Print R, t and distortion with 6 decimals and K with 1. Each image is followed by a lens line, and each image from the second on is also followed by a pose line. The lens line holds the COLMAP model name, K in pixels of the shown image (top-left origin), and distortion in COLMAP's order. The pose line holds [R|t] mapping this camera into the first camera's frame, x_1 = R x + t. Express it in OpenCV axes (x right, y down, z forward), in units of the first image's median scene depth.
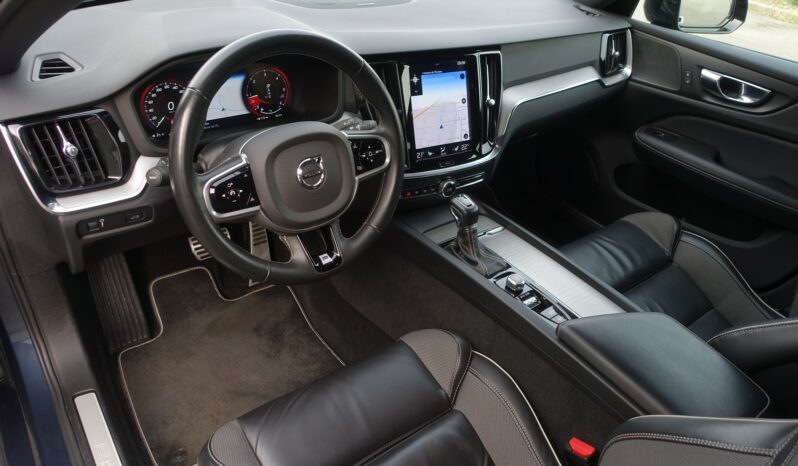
lens RADIAL K [[549.5, 0, 397.8], [0, 549.5, 238.1], [0, 0, 1]] dist [-0.009517, 0.001783]
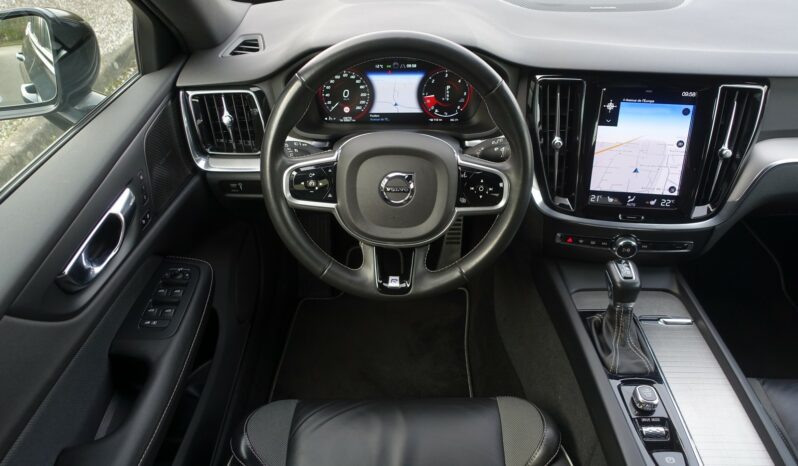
lens RADIAL K [[549.5, 0, 392.4], [0, 549.5, 233.9], [0, 0, 1]] dist [-0.009517, 0.001783]
pose [[0.789847, 0.286383, -0.542335, 0.247023], [-0.280078, 0.955119, 0.096457, -0.091889], [0.545618, 0.075710, 0.834607, 0.161931]]
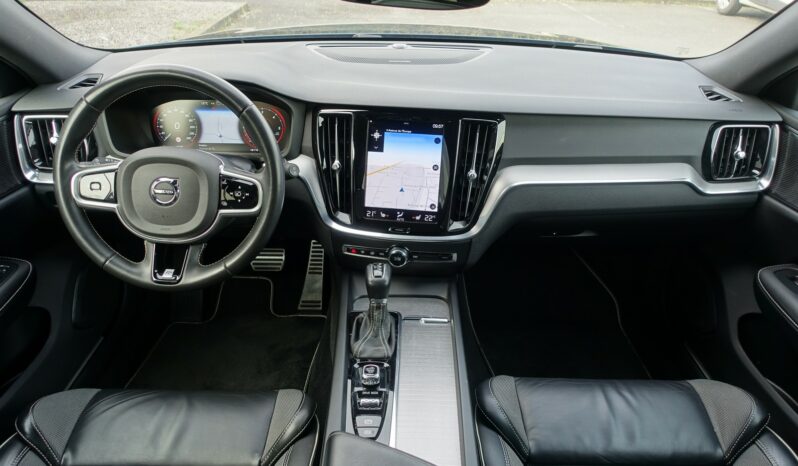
lens RADIAL K [[549.5, 0, 398.0], [0, 549.5, 228.3], [0, 0, 1]] dist [-0.009517, 0.001783]
pose [[0.799409, 0.225056, -0.557041, 0.581589], [-0.299861, 0.952905, -0.045337, -0.095358], [0.520604, 0.203278, 0.829246, 0.242334]]
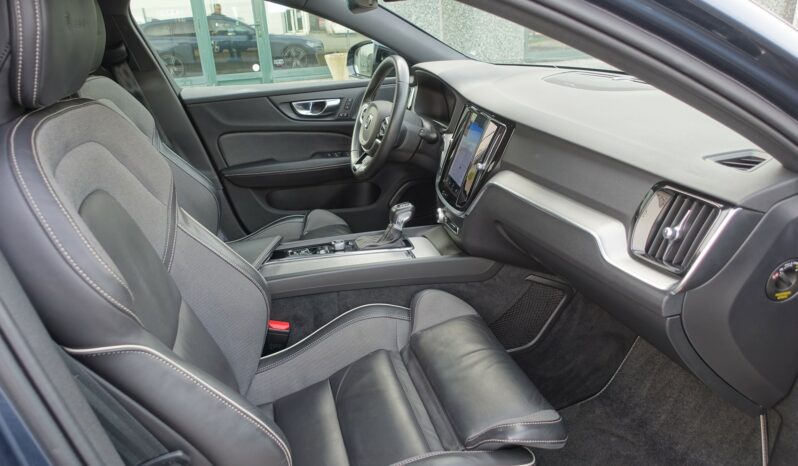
lens RADIAL K [[549.5, 0, 397.0], [0, 549.5, 234.1], [0, 0, 1]] dist [-0.009517, 0.001783]
pose [[-0.374976, 0.269758, -0.886918, 1.172918], [-0.534378, 0.718882, 0.444577, -0.532539], [0.757517, 0.640655, -0.125411, 1.102458]]
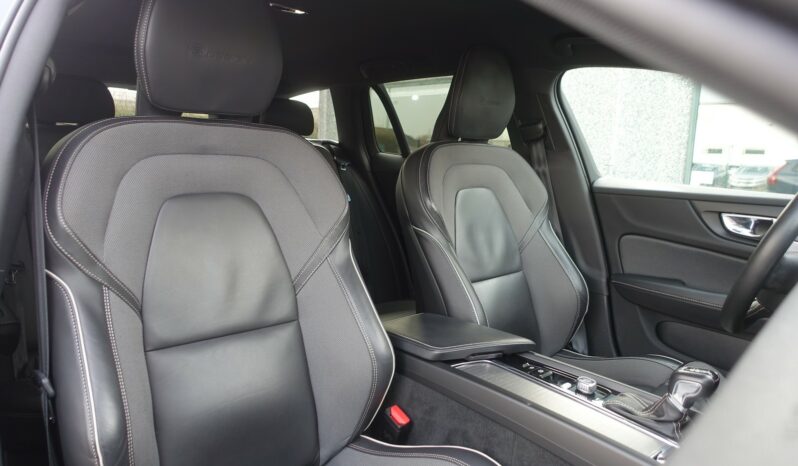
lens RADIAL K [[549.5, 0, 399.9], [0, 549.5, 235.8], [0, 0, 1]] dist [-0.009517, 0.001783]
pose [[-0.988314, -0.126289, -0.085366, 0.542392], [-0.150036, 0.706963, 0.691153, -0.603490], [-0.026935, 0.695884, -0.717649, 1.313047]]
